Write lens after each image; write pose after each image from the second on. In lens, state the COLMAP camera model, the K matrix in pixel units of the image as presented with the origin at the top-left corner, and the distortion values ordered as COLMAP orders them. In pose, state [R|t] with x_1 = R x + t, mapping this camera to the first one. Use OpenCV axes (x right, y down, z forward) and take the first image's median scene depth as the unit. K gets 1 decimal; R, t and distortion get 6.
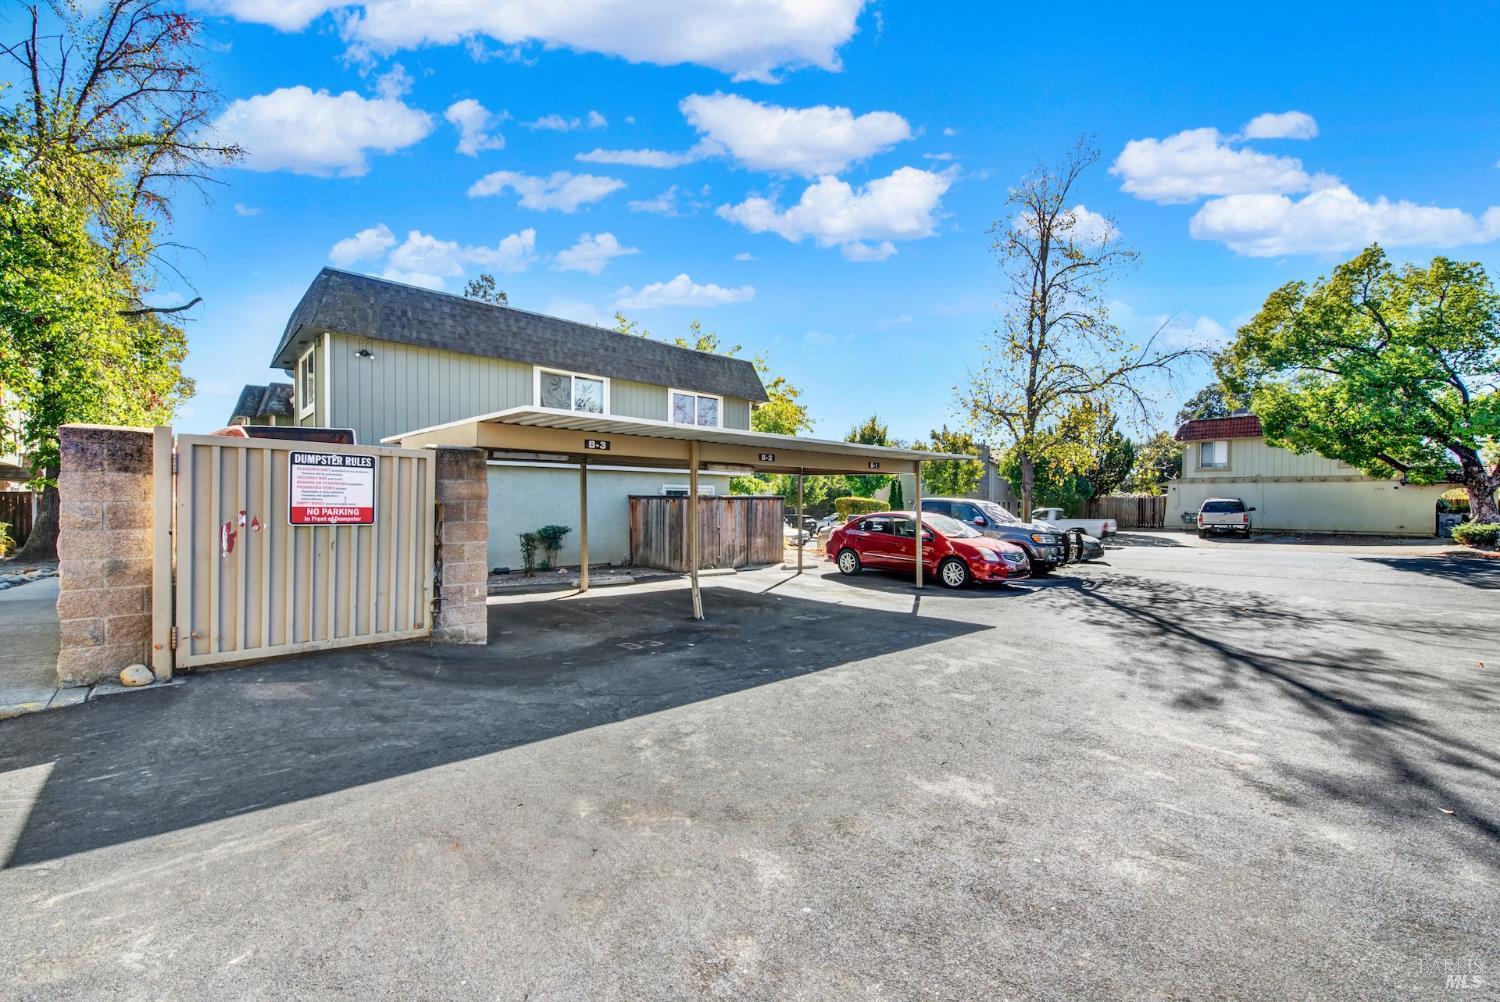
lens RADIAL K [[611.8, 0, 753.0], [0, 611.8, 506.7], [0, 0, 1]] dist [0.002089, -0.001821]
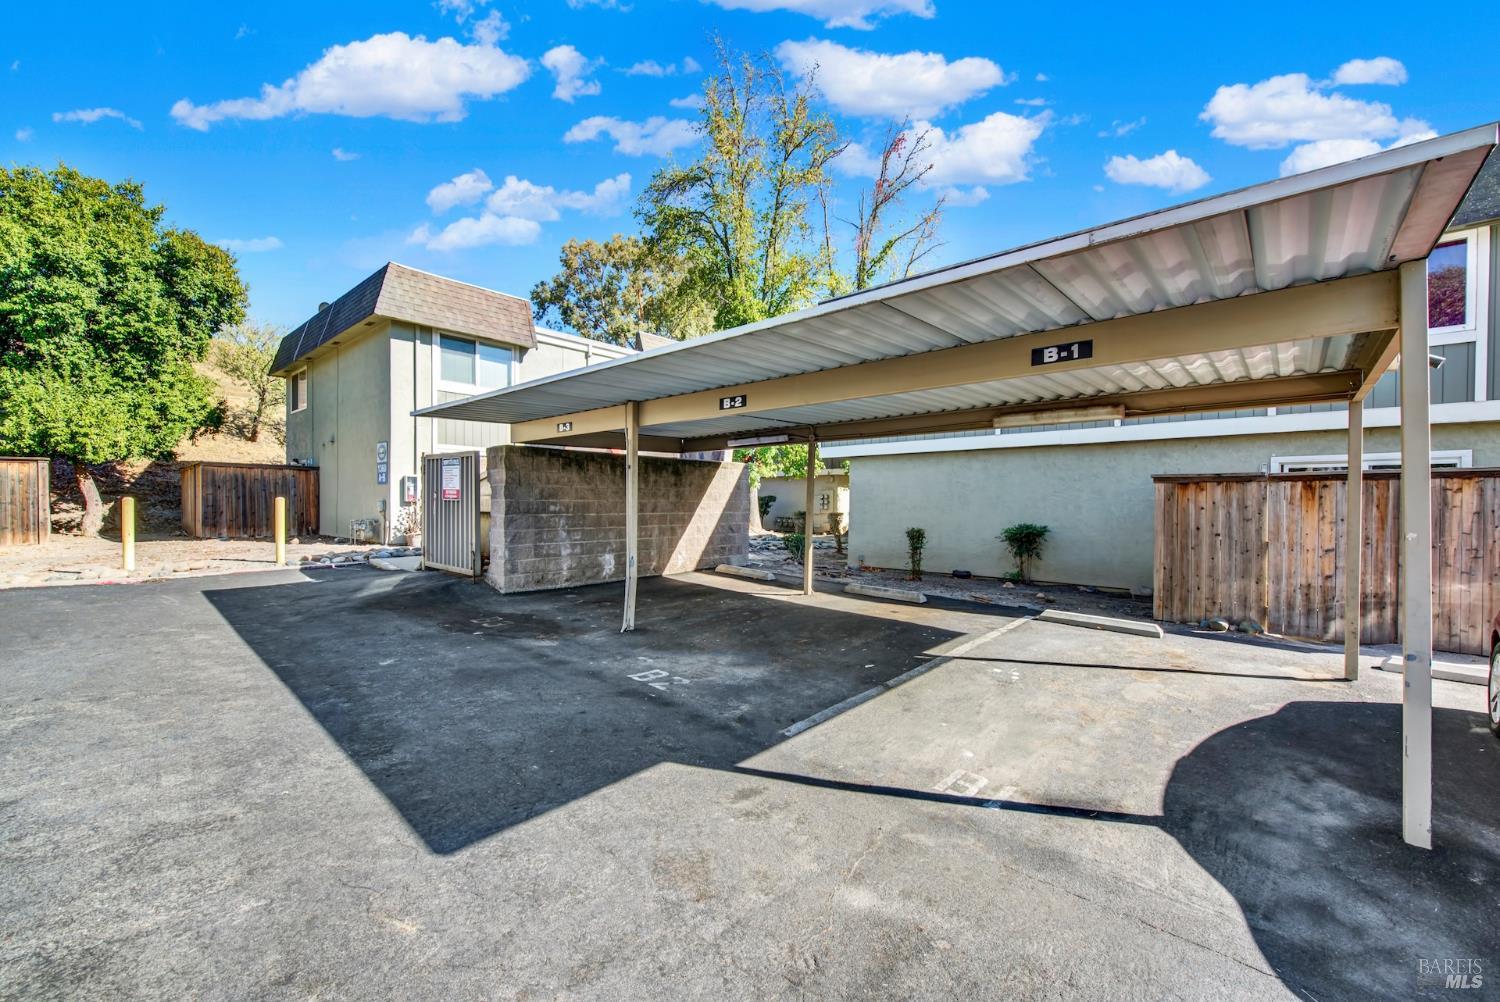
lens RADIAL K [[611.8, 0, 753.0], [0, 611.8, 506.7], [0, 0, 1]] dist [0.002089, -0.001821]
pose [[0.099714, 0.003425, -0.995010, 0.349449], [-0.015770, 0.999874, 0.001862, 0.012052], [0.994891, 0.015506, 0.099756, 0.551949]]
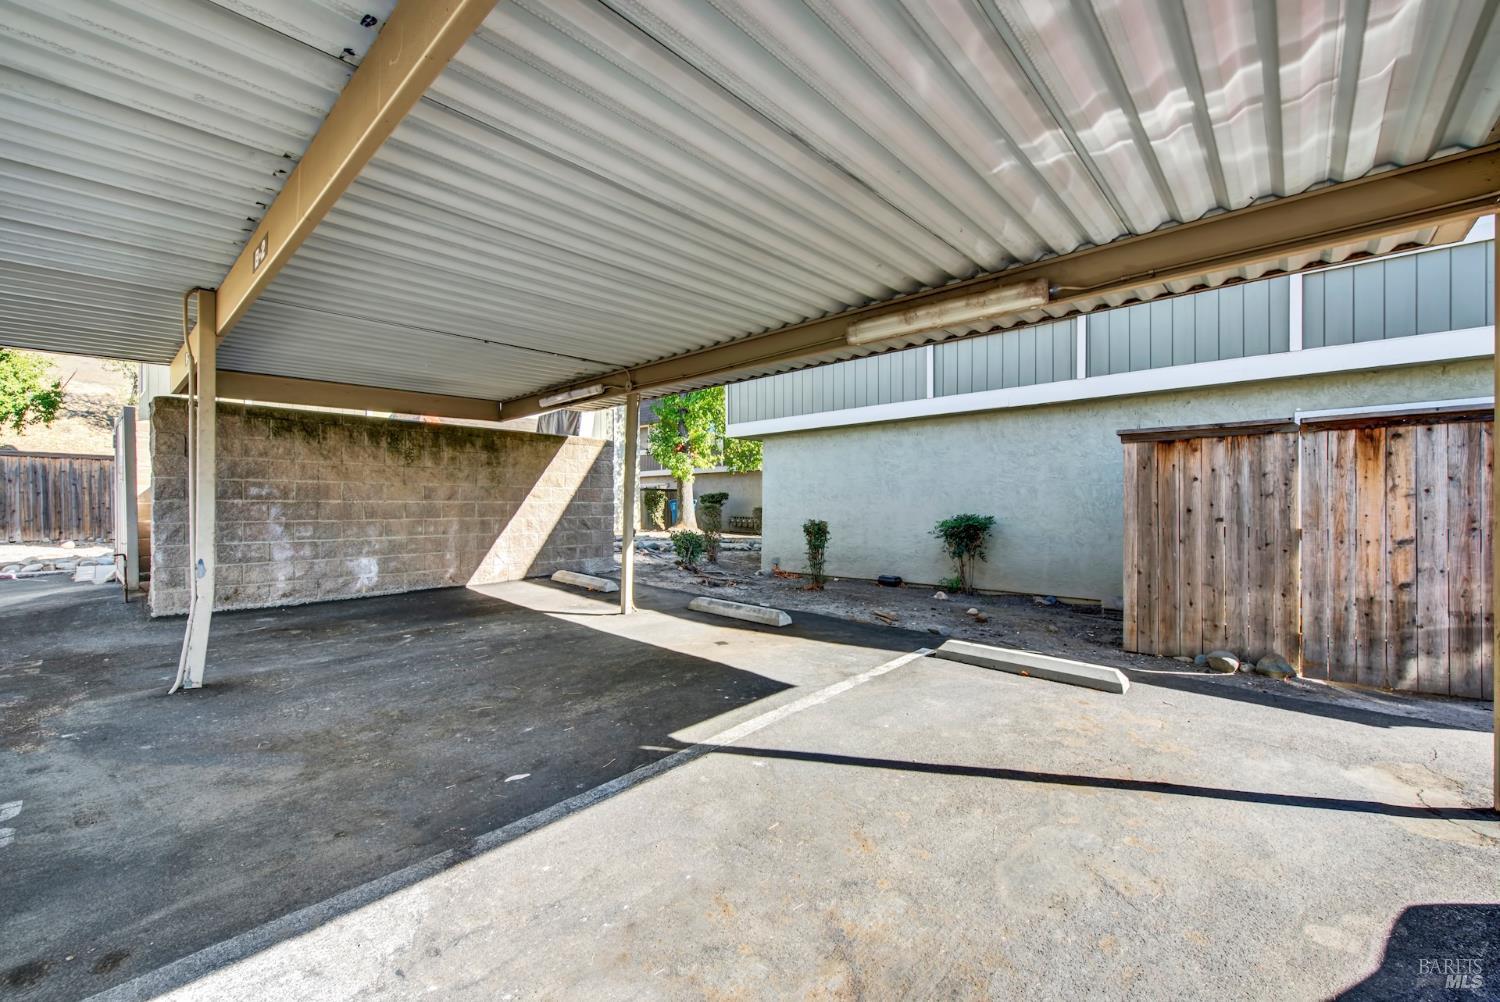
lens RADIAL K [[611.8, 0, 753.0], [0, 611.8, 506.7], [0, 0, 1]] dist [0.002089, -0.001821]
pose [[0.096708, -0.004065, -0.995304, 0.196194], [-0.008455, 0.999952, -0.004905, 0.025696], [0.995277, 0.008889, 0.096670, 0.695306]]
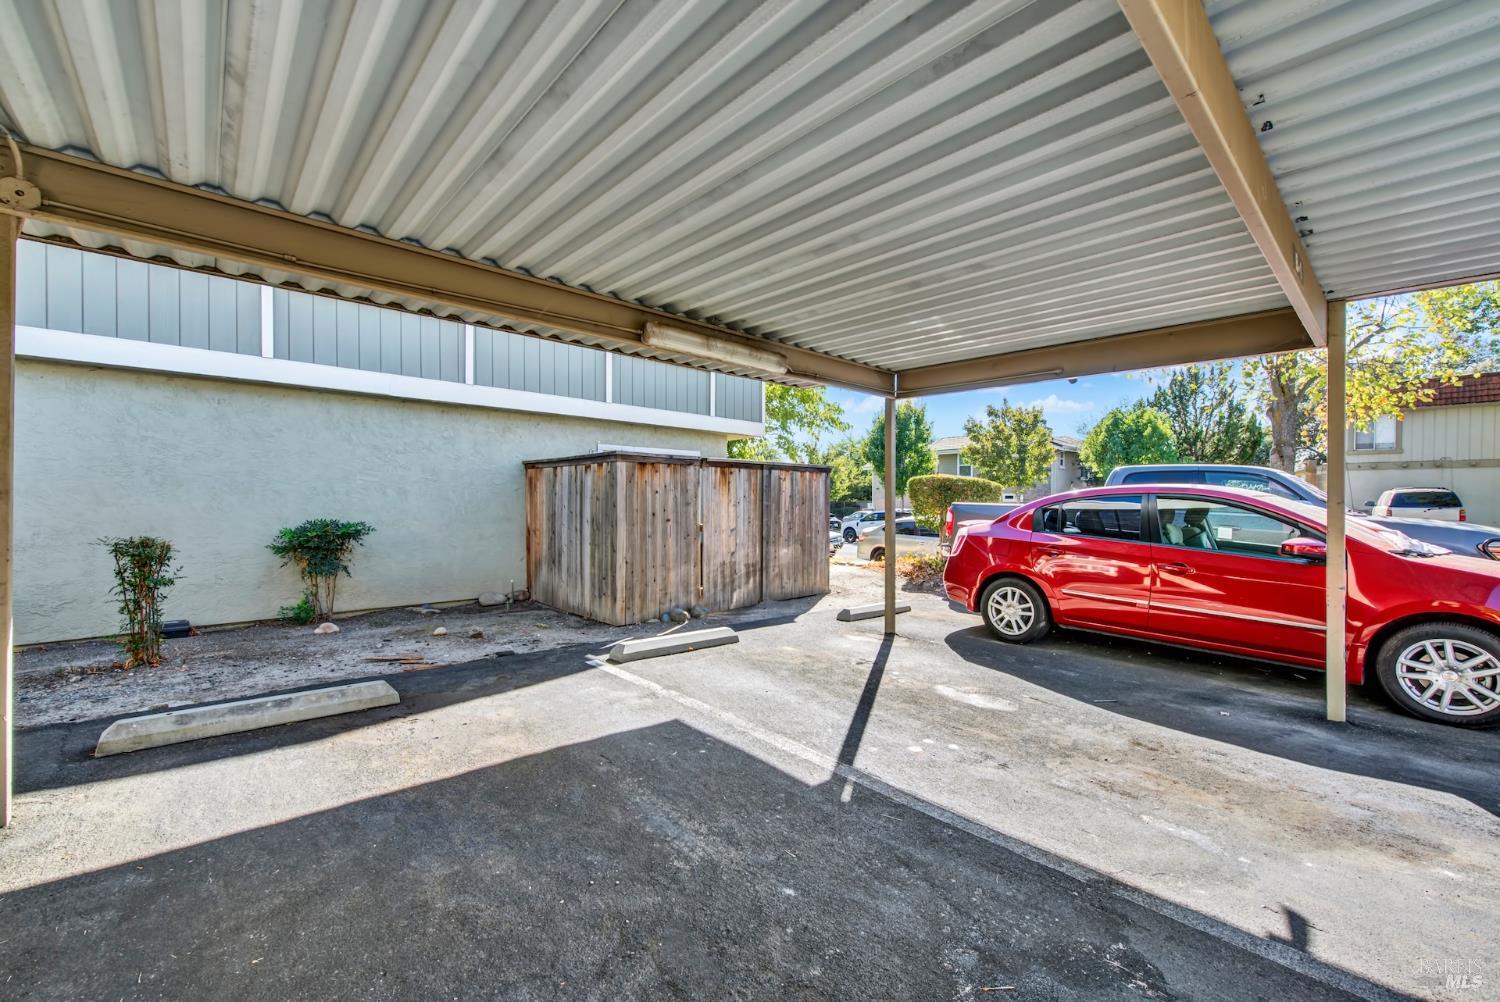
lens RADIAL K [[598.1, 0, 769.2], [0, 598.1, 506.9], [0, 0, 1]] dist [0.001551, -0.000386]
pose [[0.999811, 0.001781, 0.019346, -0.012410], [-0.001720, 0.999994, -0.003145, 0.020453], [-0.019351, 0.003111, 0.999808, 0.523909]]
